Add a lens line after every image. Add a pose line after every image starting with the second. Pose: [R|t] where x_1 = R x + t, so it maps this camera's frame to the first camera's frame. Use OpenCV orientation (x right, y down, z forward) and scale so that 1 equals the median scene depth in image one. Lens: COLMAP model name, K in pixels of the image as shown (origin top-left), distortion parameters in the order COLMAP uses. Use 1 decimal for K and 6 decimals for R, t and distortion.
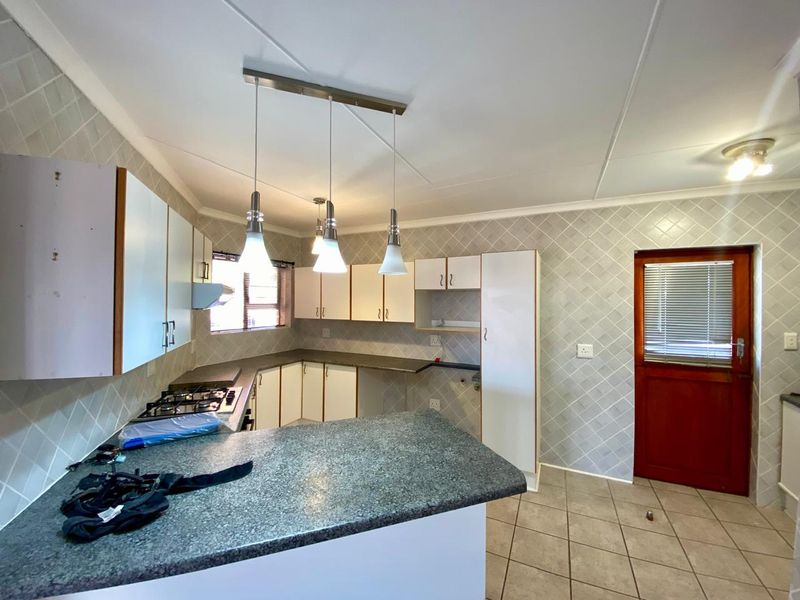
lens RADIAL K [[332.5, 0, 403.7], [0, 332.5, 302.4], [0, 0, 1]] dist [0.009816, -0.003513]
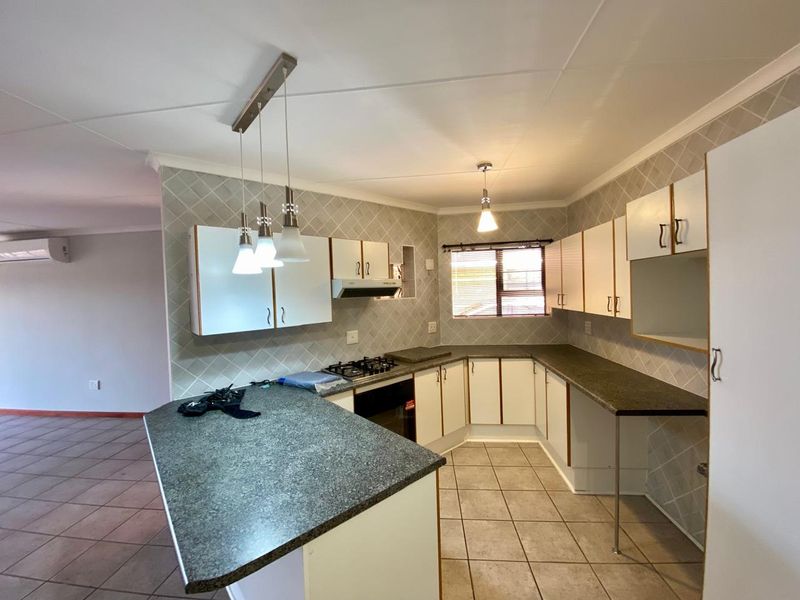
lens RADIAL K [[332.5, 0, 397.3], [0, 332.5, 301.1], [0, 0, 1]] dist [0.009816, -0.003513]
pose [[0.324480, 0.015597, -0.945764, 0.406455], [0.027859, 0.999273, 0.026037, 0.001654], [0.945482, -0.034796, 0.323809, 0.449537]]
